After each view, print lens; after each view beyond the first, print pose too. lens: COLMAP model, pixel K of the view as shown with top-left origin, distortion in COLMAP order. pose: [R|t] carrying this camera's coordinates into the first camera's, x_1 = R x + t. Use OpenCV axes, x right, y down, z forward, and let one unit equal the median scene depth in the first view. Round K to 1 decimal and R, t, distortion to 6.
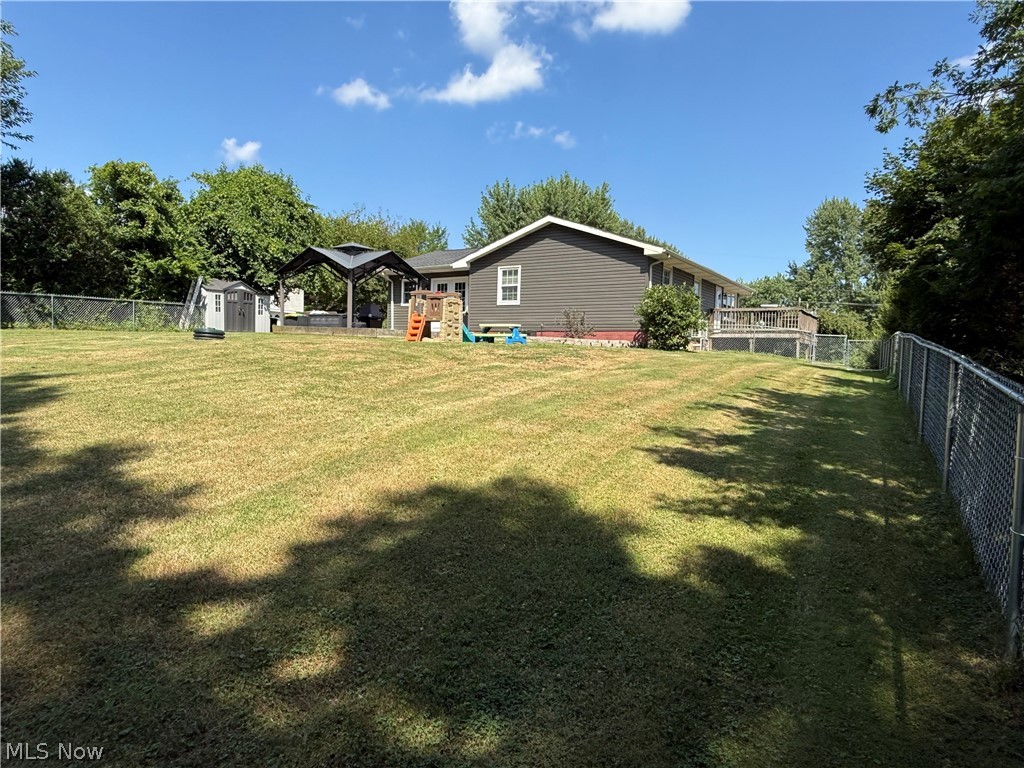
lens RADIAL K [[660.6, 0, 504.7], [0, 660.6, 414.7], [0, 0, 1]] dist [0.004352, 0.003105]
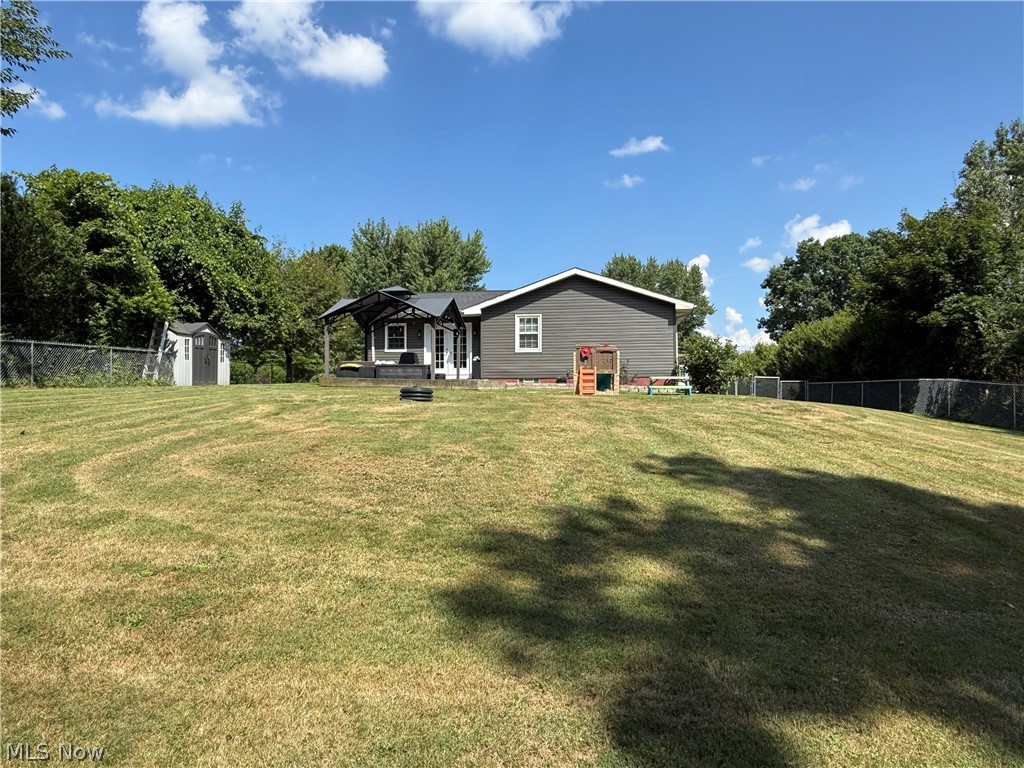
lens RADIAL K [[660.6, 0, 510.7], [0, 660.6, 382.8], [0, 0, 1]] dist [0.004352, 0.003105]
pose [[0.909878, -0.018822, 0.414448, -0.431704], [0.061015, 0.994179, -0.088802, -0.032547], [-0.410364, 0.106086, 0.905730, 0.106326]]
